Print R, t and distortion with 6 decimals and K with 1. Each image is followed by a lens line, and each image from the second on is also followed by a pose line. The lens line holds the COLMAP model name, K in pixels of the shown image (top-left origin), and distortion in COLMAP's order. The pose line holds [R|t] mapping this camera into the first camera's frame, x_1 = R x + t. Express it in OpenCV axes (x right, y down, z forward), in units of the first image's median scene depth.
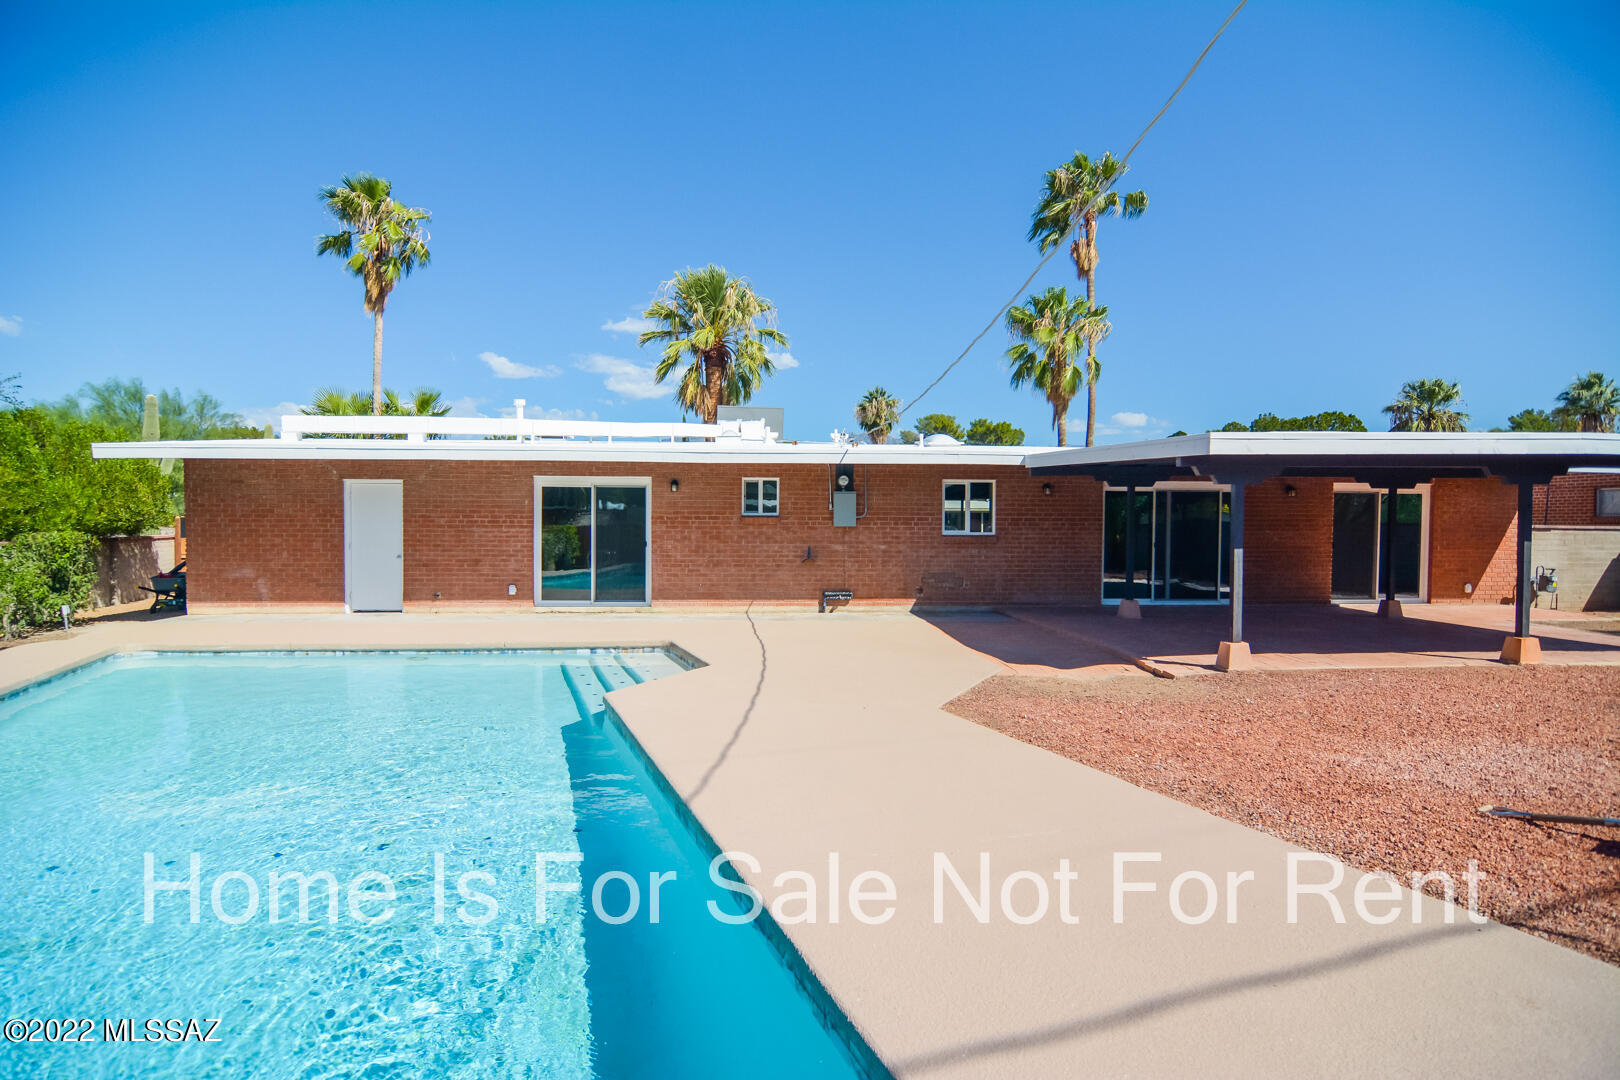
lens RADIAL K [[867.4, 0, 810.0], [0, 867.4, 540.0], [0, 0, 1]] dist [-0.009610, -0.009414]
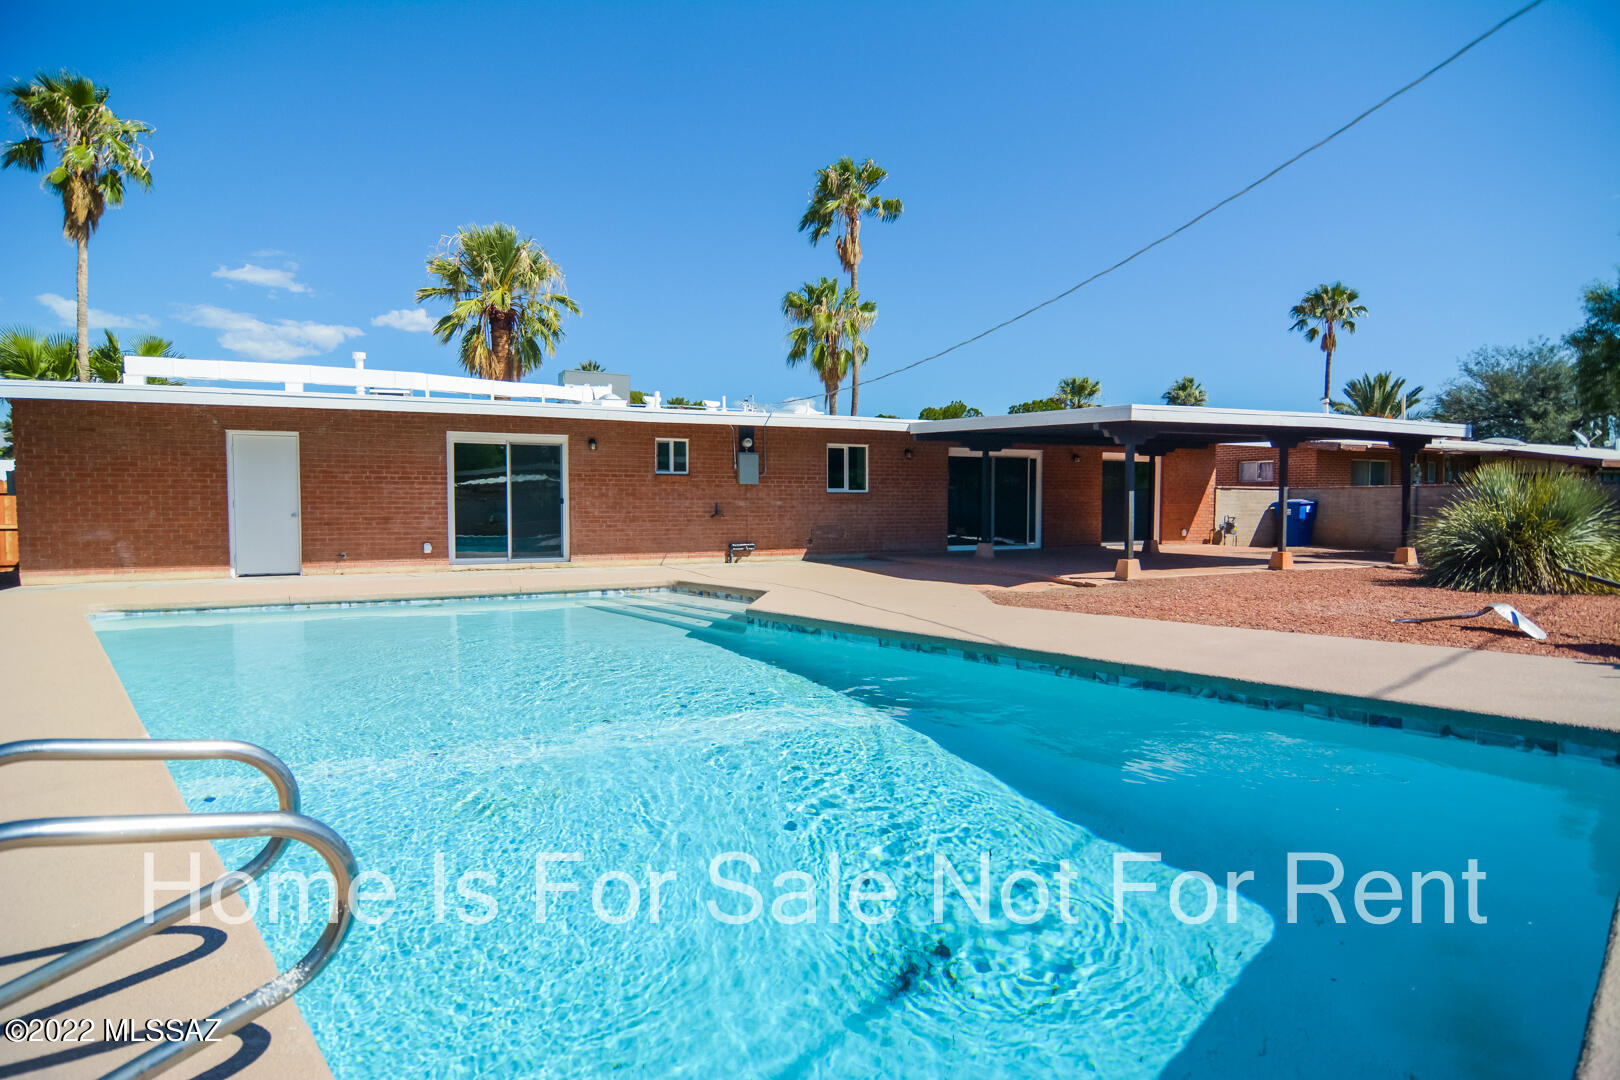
lens RADIAL K [[867.4, 0, 810.0], [0, 867.4, 540.0], [0, 0, 1]] dist [-0.009610, -0.009414]
pose [[0.934293, -0.020196, 0.355935, -0.279777], [0.011706, 0.999594, 0.025992, 0.027438], [-0.356315, -0.020118, 0.934149, -0.060494]]
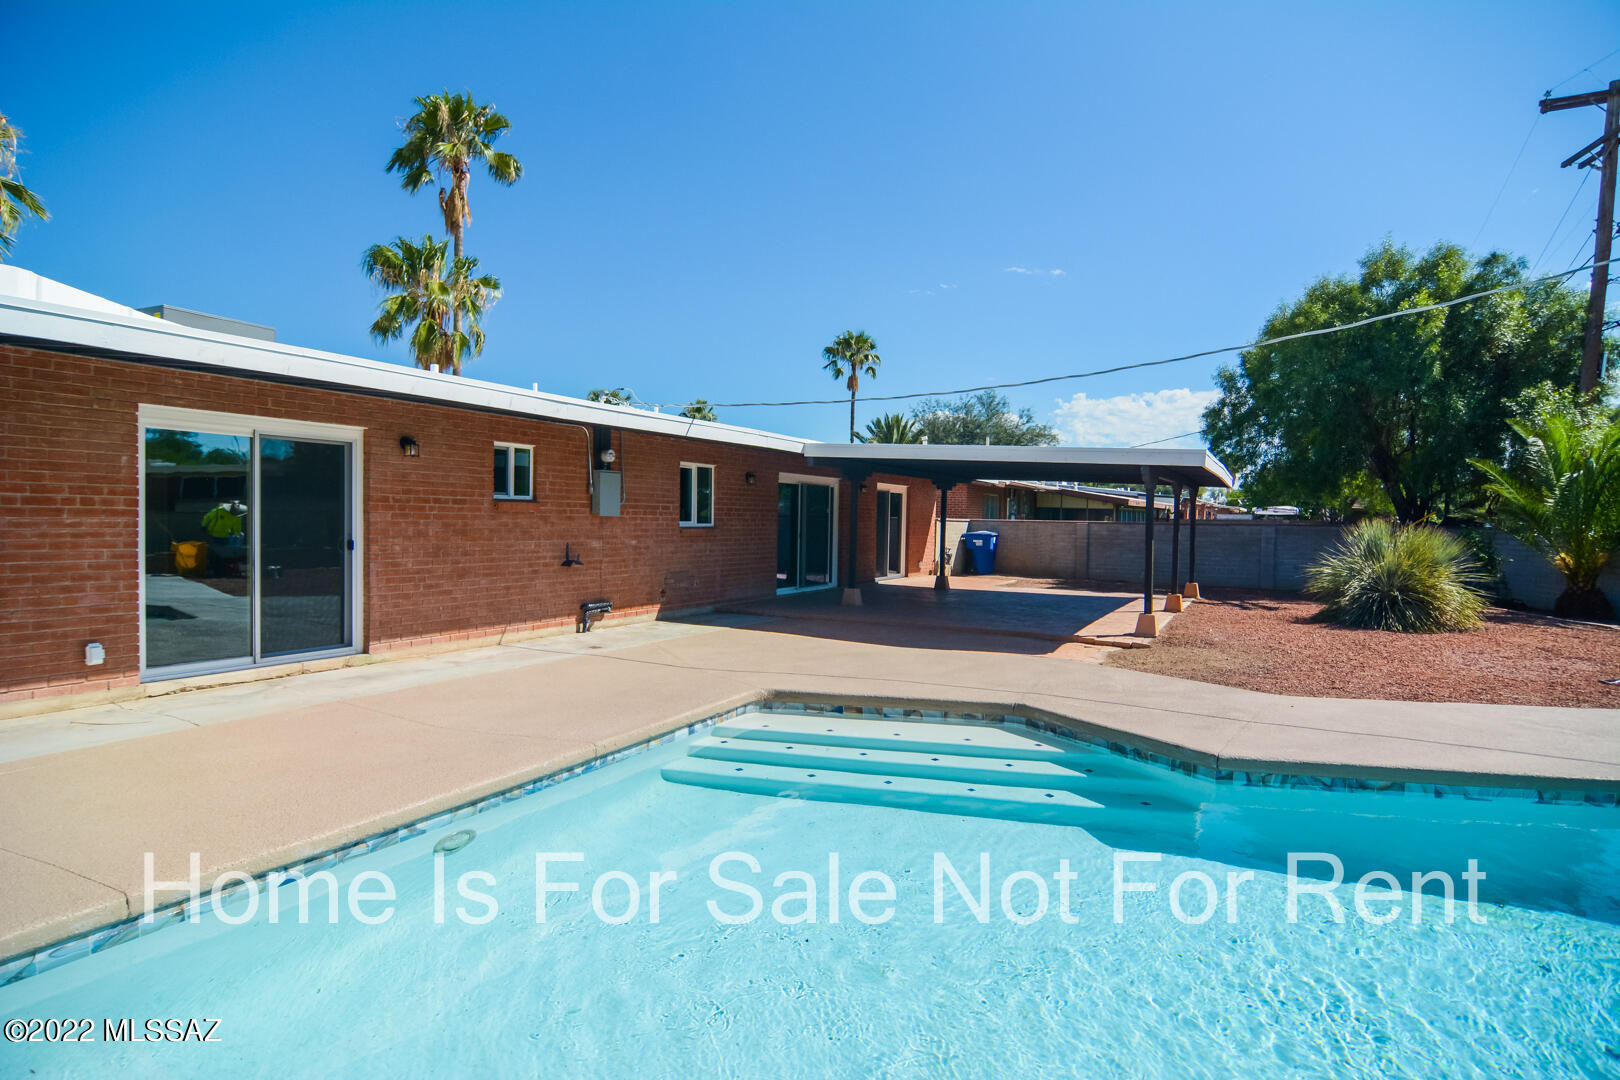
lens RADIAL K [[867.2, 0, 814.2], [0, 867.2, 539.9], [0, 0, 1]] dist [-0.020908, 0.000893]
pose [[0.535386, -0.016885, 0.844439, -0.501406], [0.002315, 0.999826, 0.018525, -0.008417], [-0.844604, -0.007963, 0.535332, 0.438360]]
